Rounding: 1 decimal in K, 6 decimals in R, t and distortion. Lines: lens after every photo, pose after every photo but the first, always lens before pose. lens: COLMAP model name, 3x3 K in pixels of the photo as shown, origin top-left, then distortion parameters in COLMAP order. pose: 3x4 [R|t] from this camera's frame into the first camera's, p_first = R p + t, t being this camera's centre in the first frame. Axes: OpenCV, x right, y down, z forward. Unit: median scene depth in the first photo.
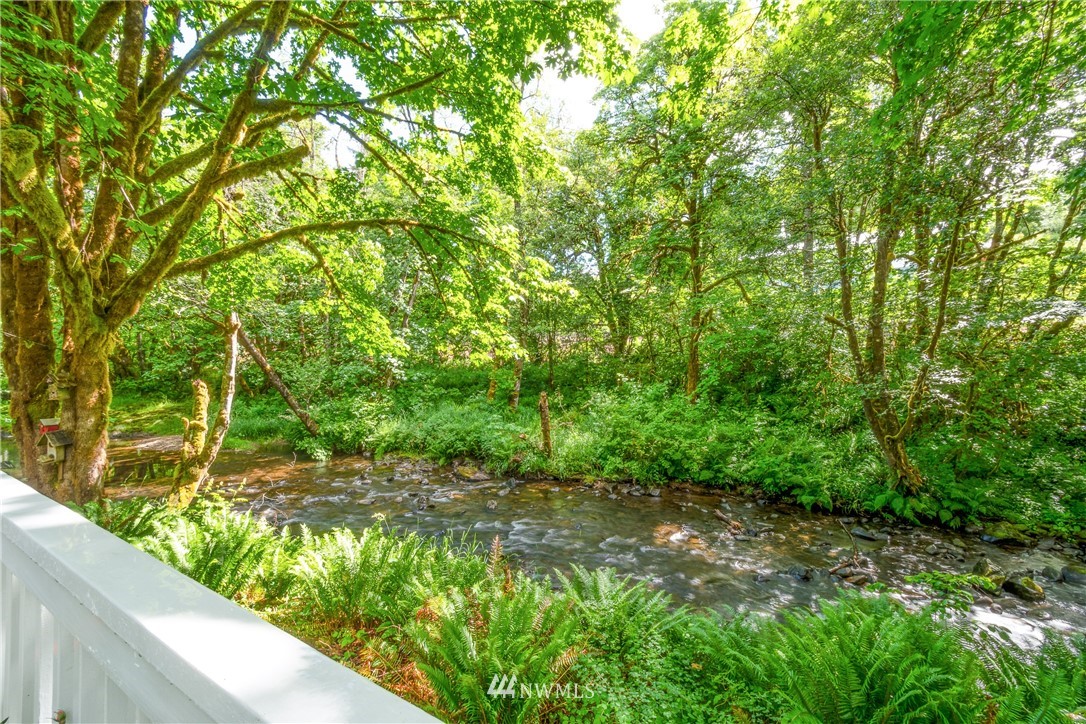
lens RADIAL K [[479.6, 0, 538.2], [0, 479.6, 363.0], [0, 0, 1]] dist [0.000534, -0.001001]
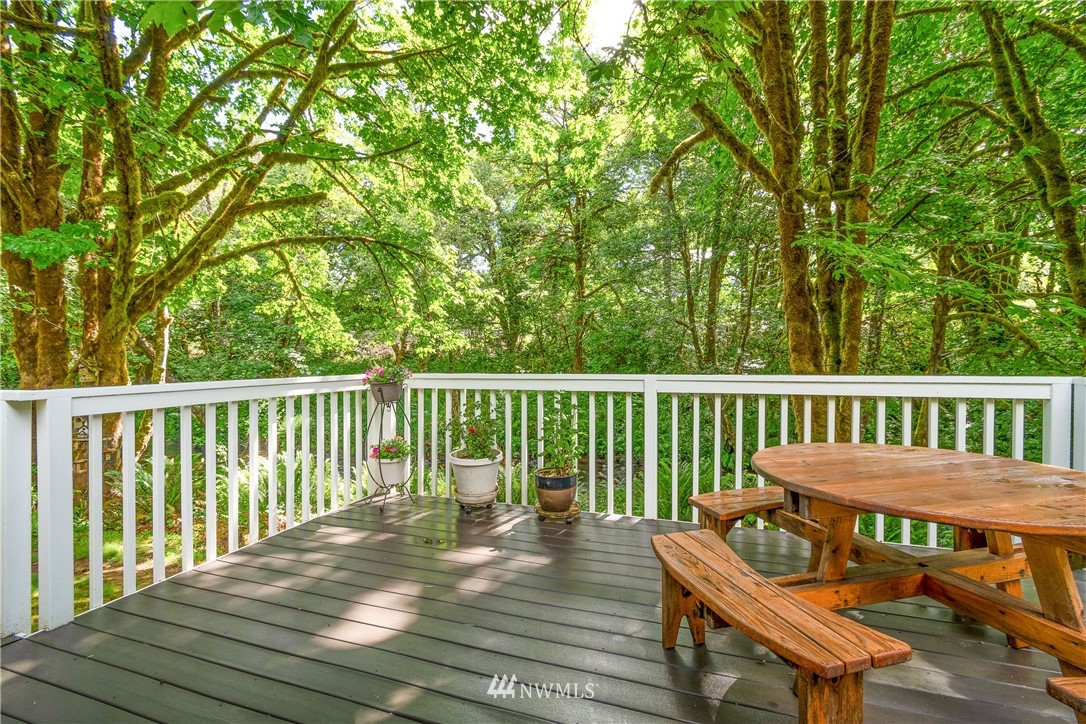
lens RADIAL K [[479.6, 0, 543.9], [0, 479.6, 361.2], [0, 0, 1]] dist [0.000534, -0.001001]
pose [[0.967695, -0.005790, 0.252057, -0.113875], [0.005402, 0.999983, 0.002233, 0.015308], [-0.252066, -0.000799, 0.967710, -0.241136]]
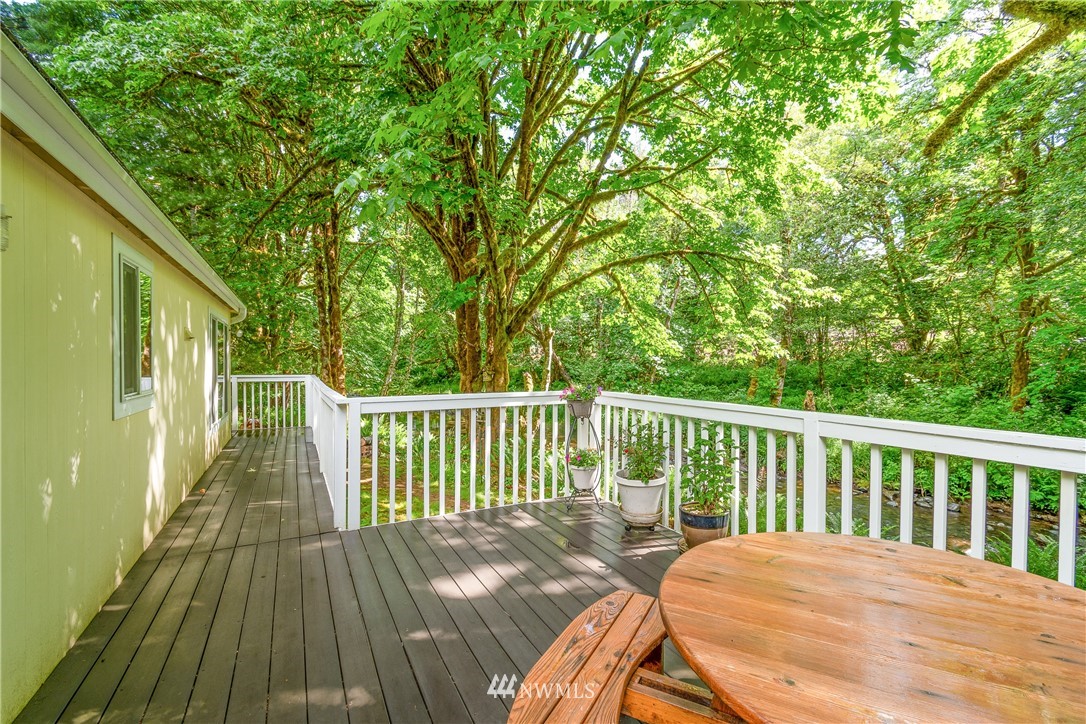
lens RADIAL K [[479.6, 0, 539.3], [0, 479.6, 364.1], [0, 0, 1]] dist [0.000534, -0.001001]
pose [[0.872013, 0.007539, -0.489425, 0.015061], [-0.004335, 0.999961, 0.007680, -0.000022], [0.489464, -0.004575, 0.872011, -0.243901]]
